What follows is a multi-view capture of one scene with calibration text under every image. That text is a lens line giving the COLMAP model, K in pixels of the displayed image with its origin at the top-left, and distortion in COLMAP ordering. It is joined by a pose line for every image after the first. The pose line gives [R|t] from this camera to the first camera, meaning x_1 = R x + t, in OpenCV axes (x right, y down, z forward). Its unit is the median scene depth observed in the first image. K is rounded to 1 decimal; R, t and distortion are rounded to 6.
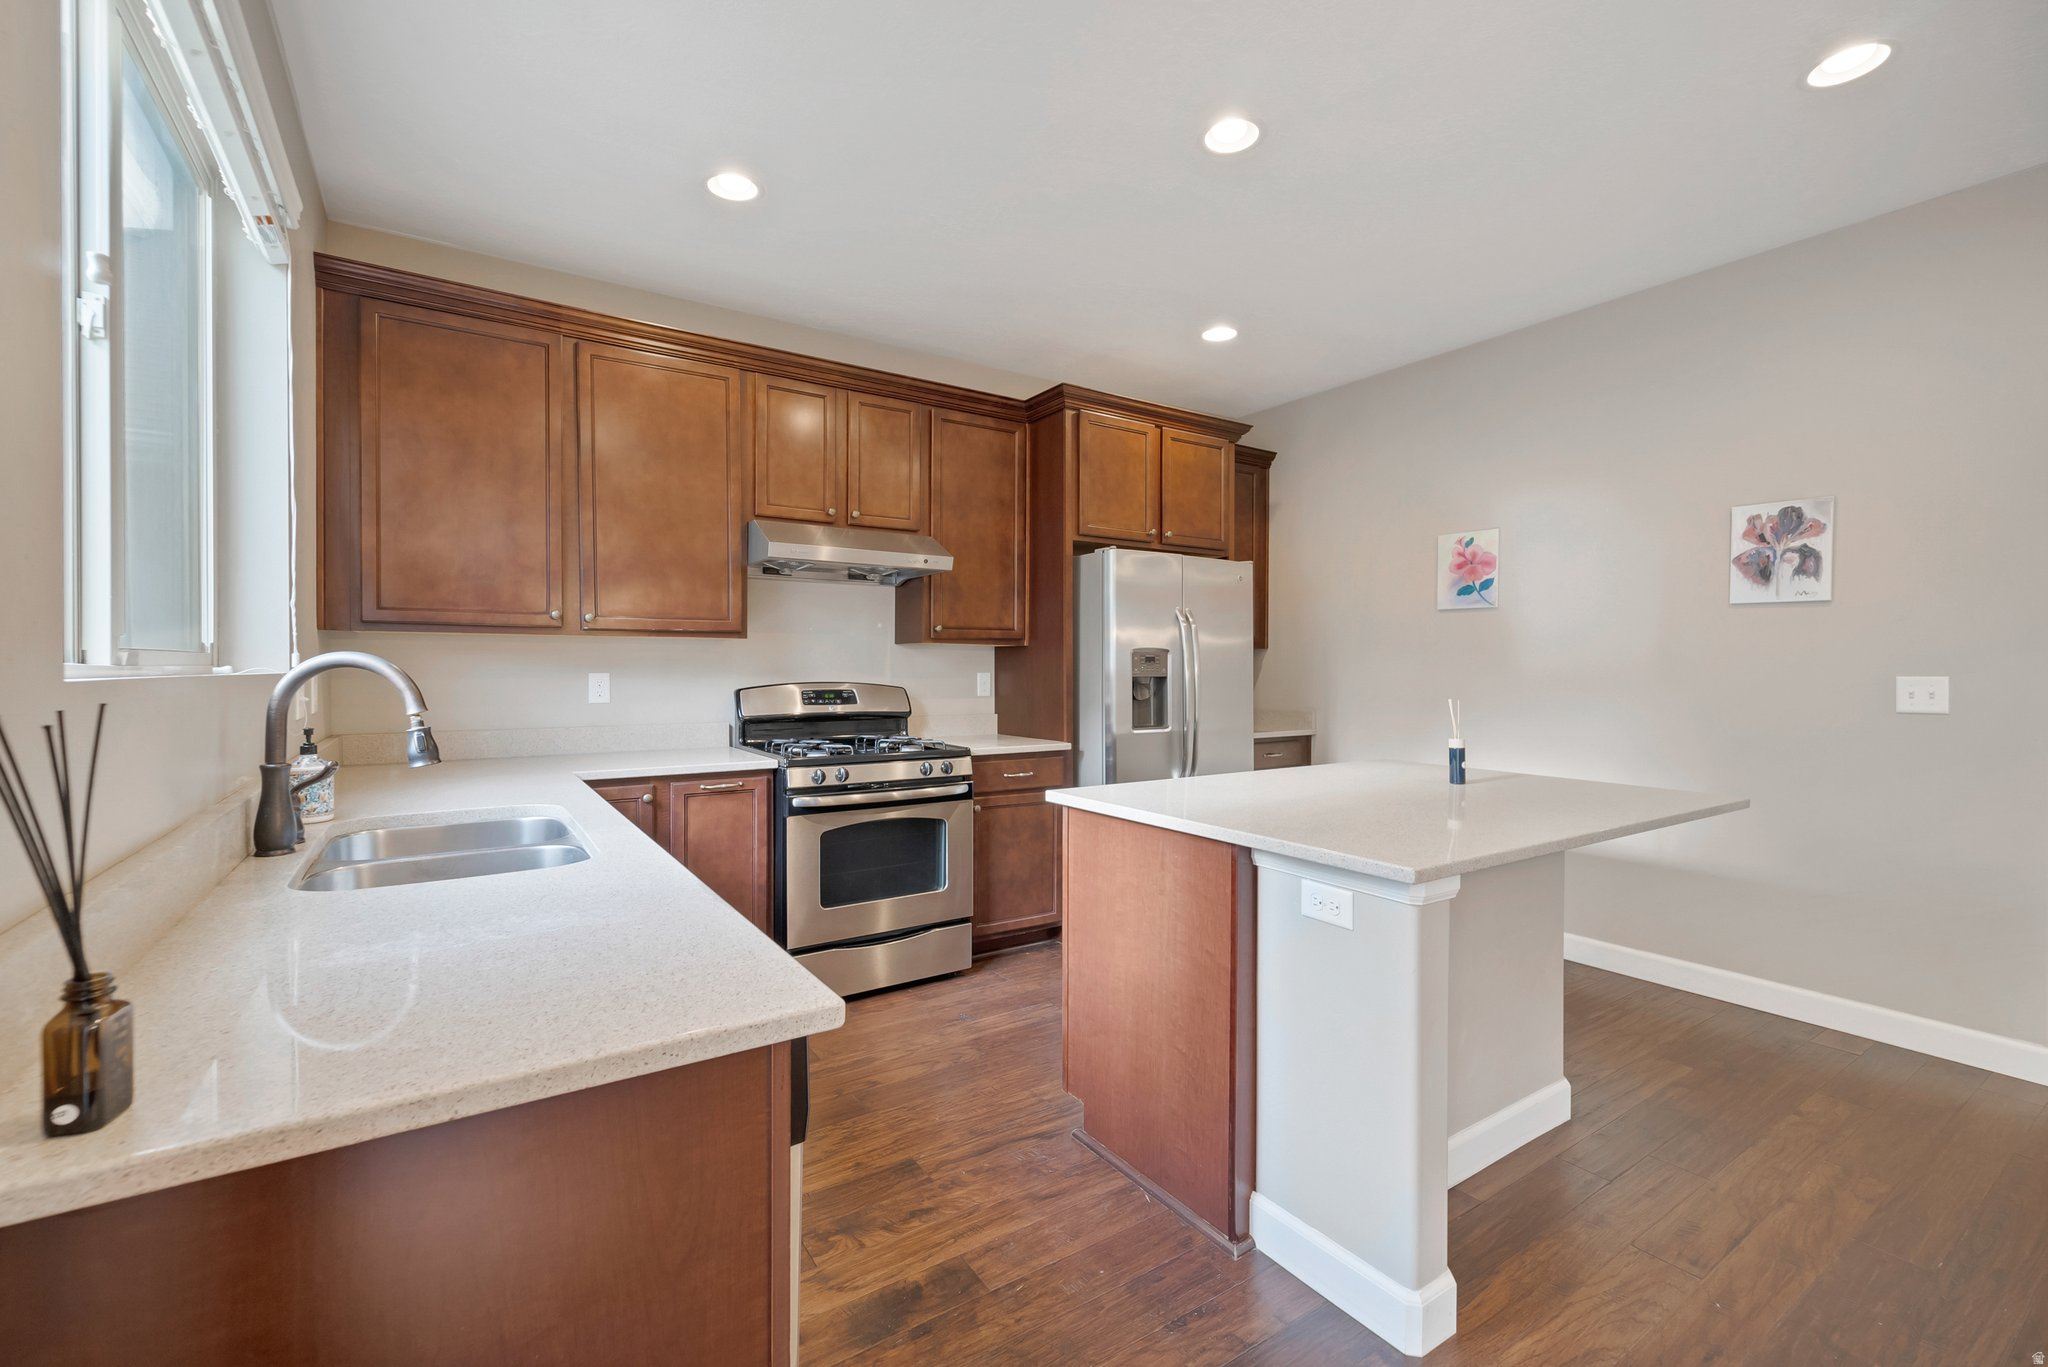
lens RADIAL K [[862.4, 0, 1024.0], [0, 862.4, 683.5], [0, 0, 1]] dist [0.000451, 0.000028]
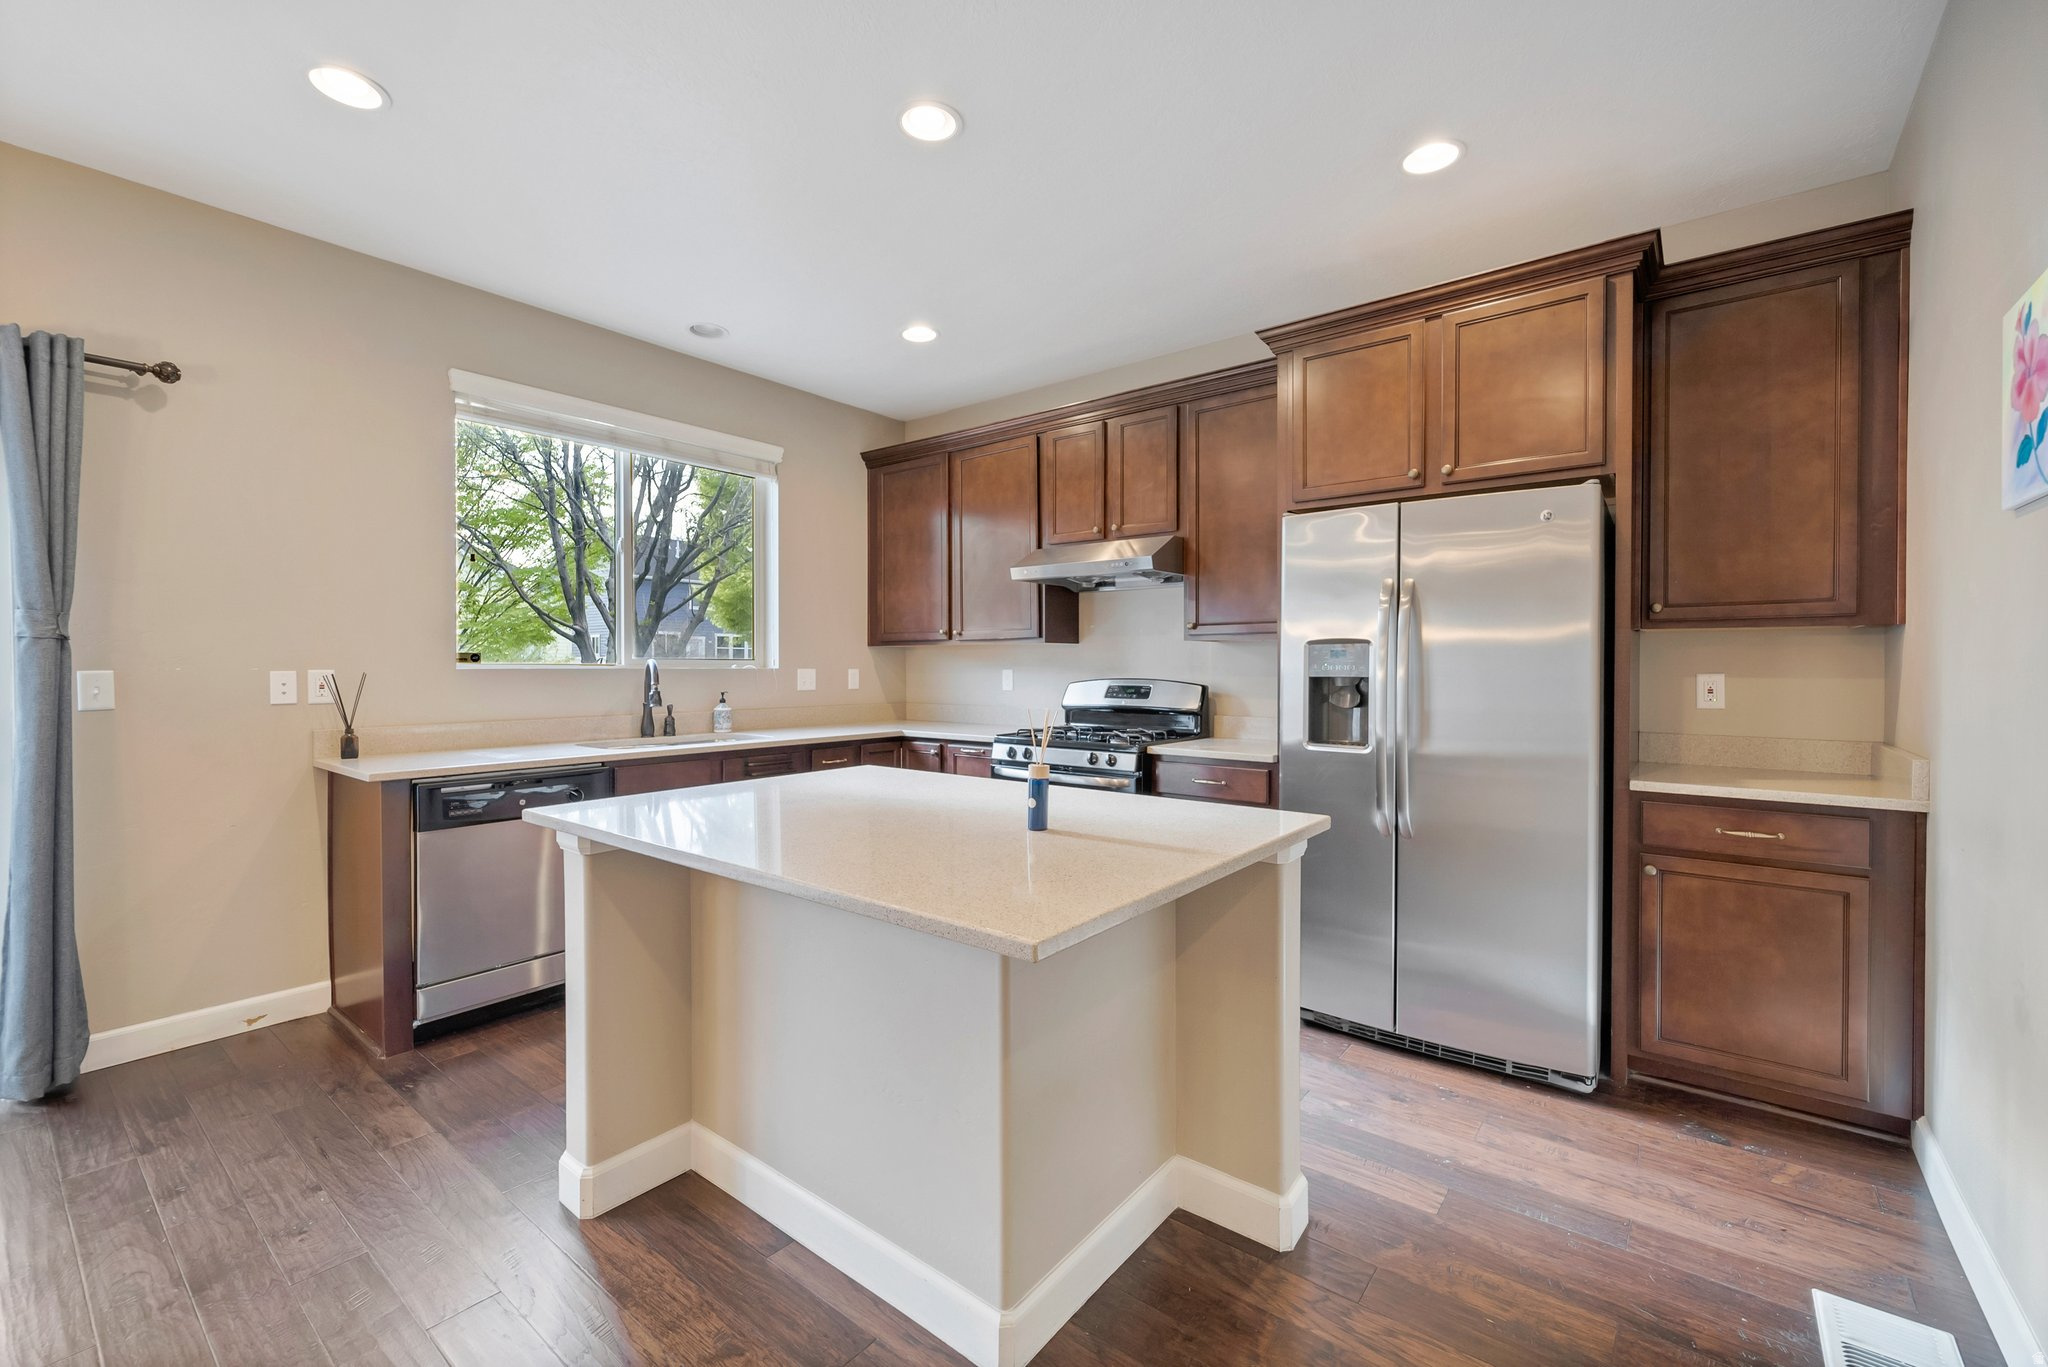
lens RADIAL K [[838.4, 0, 993.3], [0, 838.4, 673.9], [0, 0, 1]] dist [0.001173, -0.000162]
pose [[0.303285, 0.007256, -0.952872, 0.807908], [-0.015569, 0.999875, 0.002659, -0.008161], [0.952773, 0.014029, 0.303360, 0.536322]]
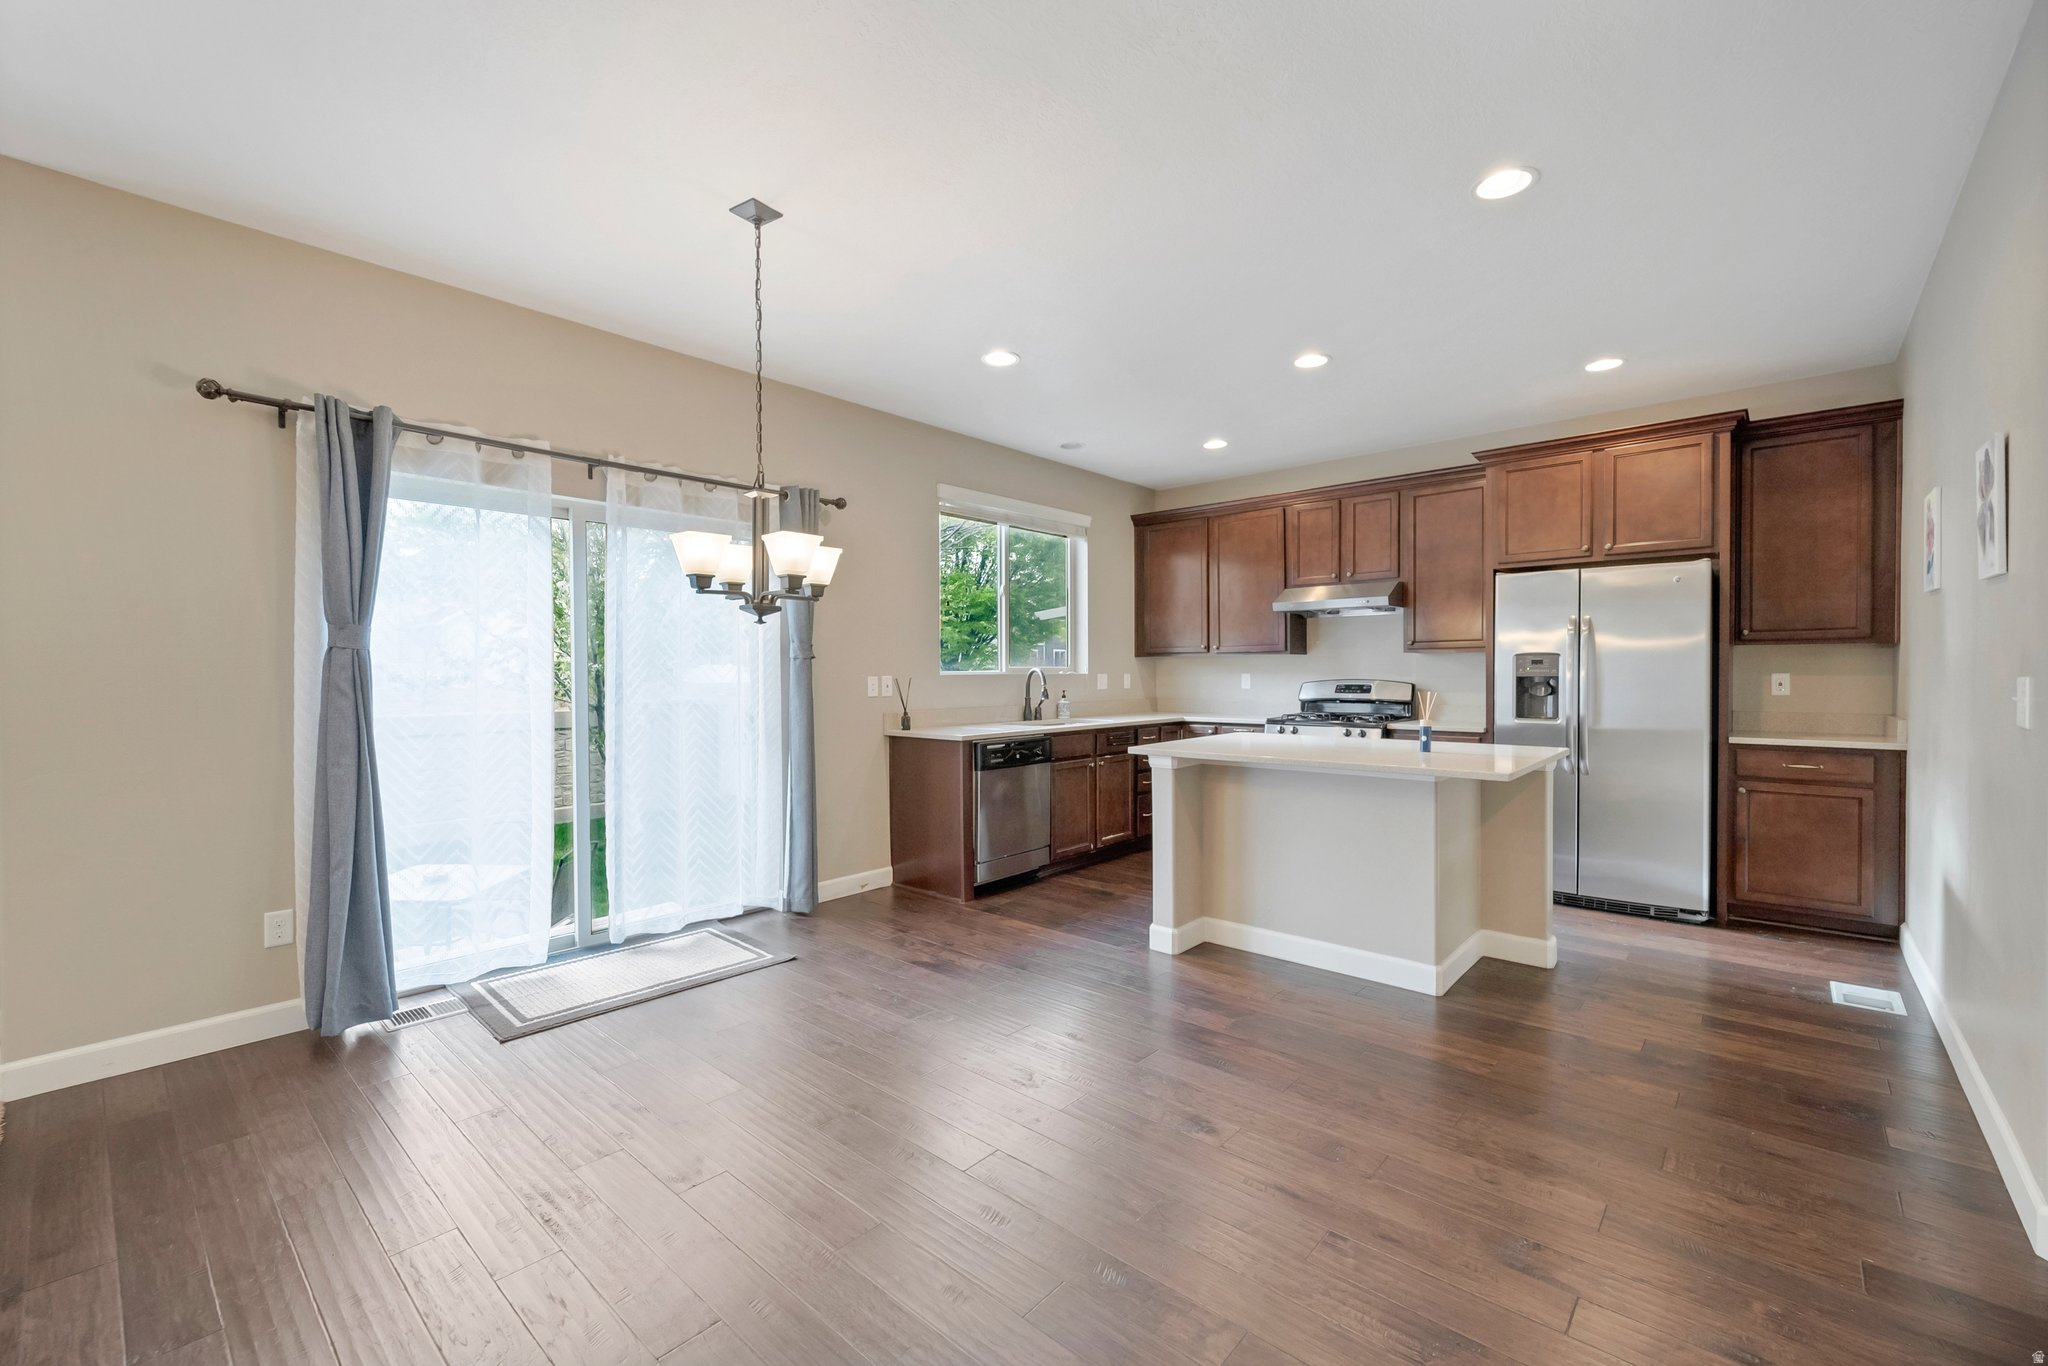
lens RADIAL K [[817.4, 0, 1009.6], [0, 817.4, 685.0], [0, 0, 1]] dist [-0.000712, 0.000169]
pose [[0.252200, 0.011574, -0.967606, 1.146683], [-0.010012, 0.999906, 0.009351, 0.001268], [0.967623, 0.007329, 0.252292, 0.004537]]
